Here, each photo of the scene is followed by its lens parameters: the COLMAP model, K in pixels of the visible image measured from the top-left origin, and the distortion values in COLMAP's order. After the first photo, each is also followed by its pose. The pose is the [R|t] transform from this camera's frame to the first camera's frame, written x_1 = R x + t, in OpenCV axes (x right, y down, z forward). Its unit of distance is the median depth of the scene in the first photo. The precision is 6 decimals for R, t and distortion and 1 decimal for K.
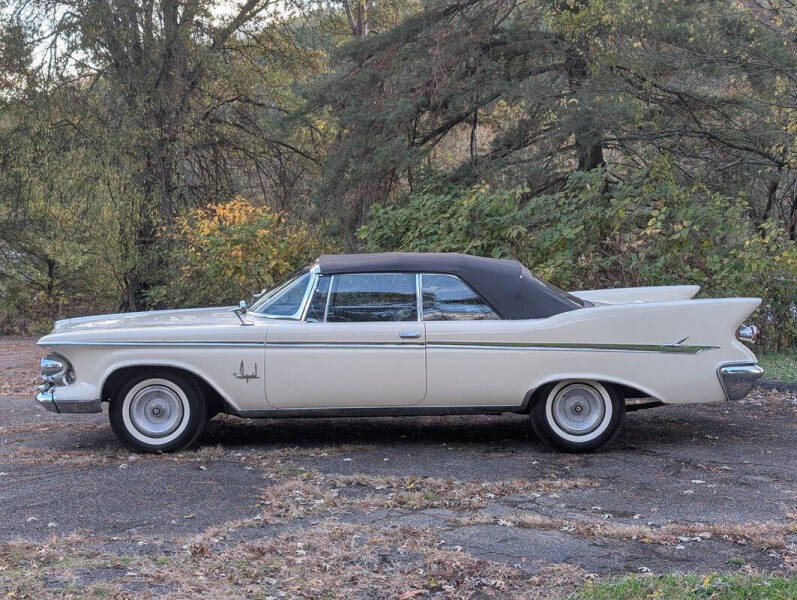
lens RADIAL K [[1213.4, 0, 398.5], [0, 1213.4, 300.0], [0, 0, 1]] dist [0.204167, -0.872148]
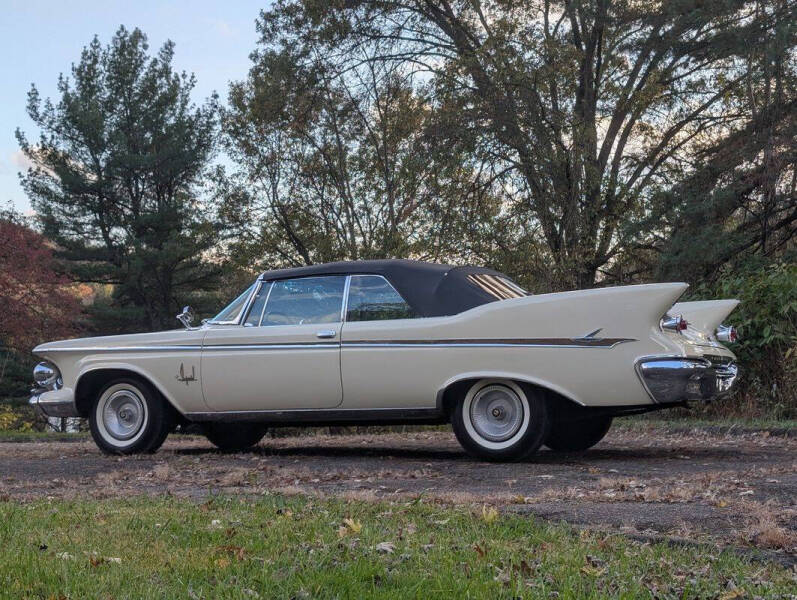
lens RADIAL K [[1212.7, 0, 416.3], [0, 1212.7, 302.1], [0, 0, 1]] dist [0.238596, -1.153375]
pose [[0.904678, -0.037862, -0.424410, 0.484517], [-0.017886, 0.991792, -0.126604, 0.123786], [0.425720, 0.122127, 0.896575, 0.147048]]
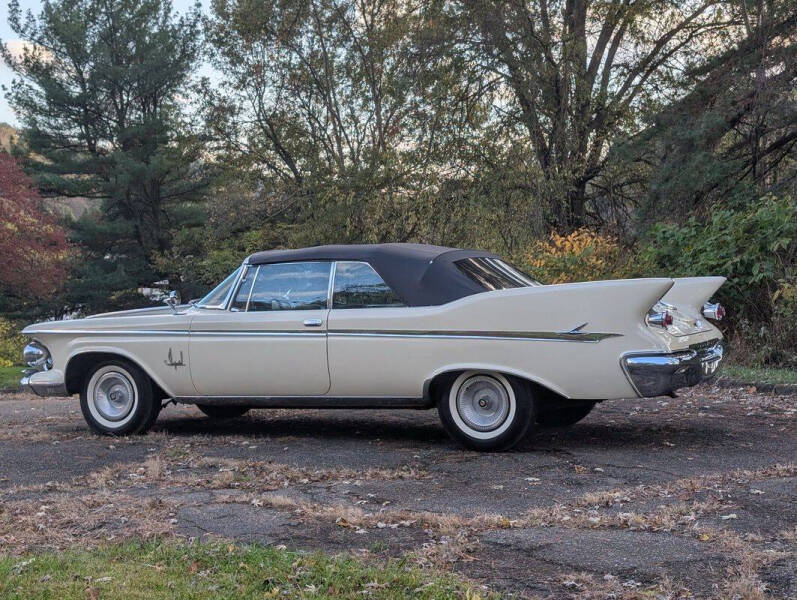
lens RADIAL K [[1213.4, 0, 398.5], [0, 1213.4, 300.0], [0, 0, 1]] dist [0.204167, -0.872148]
pose [[0.901414, -0.014221, -0.432726, 0.489458], [-0.004937, 0.999058, -0.043116, 0.051697], [0.432931, 0.041002, 0.900494, 0.142847]]
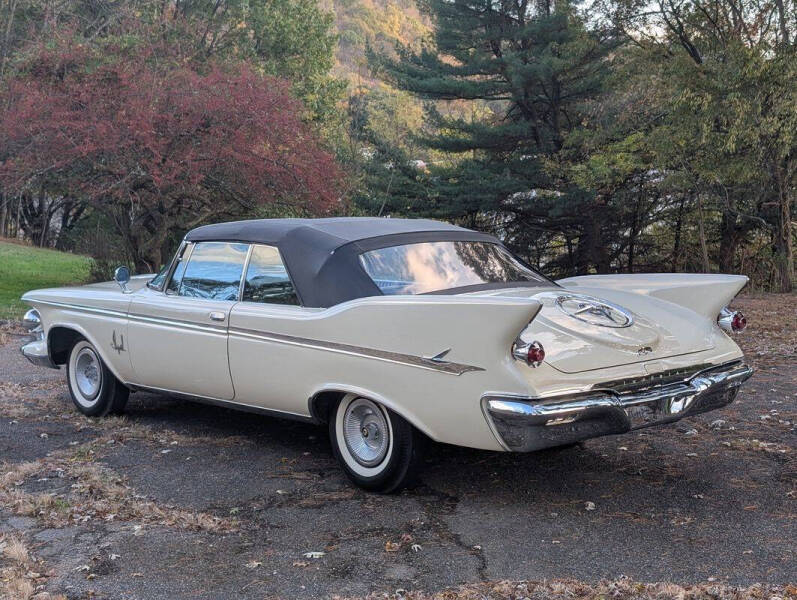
lens RADIAL K [[1213.4, 0, 398.5], [0, 1213.4, 300.0], [0, 0, 1]] dist [0.204167, -0.872148]
pose [[0.672160, 0.063487, -0.737679, 0.707247], [-0.034083, 0.997914, 0.054828, -0.033029], [0.739621, -0.011710, 0.672922, 0.515456]]
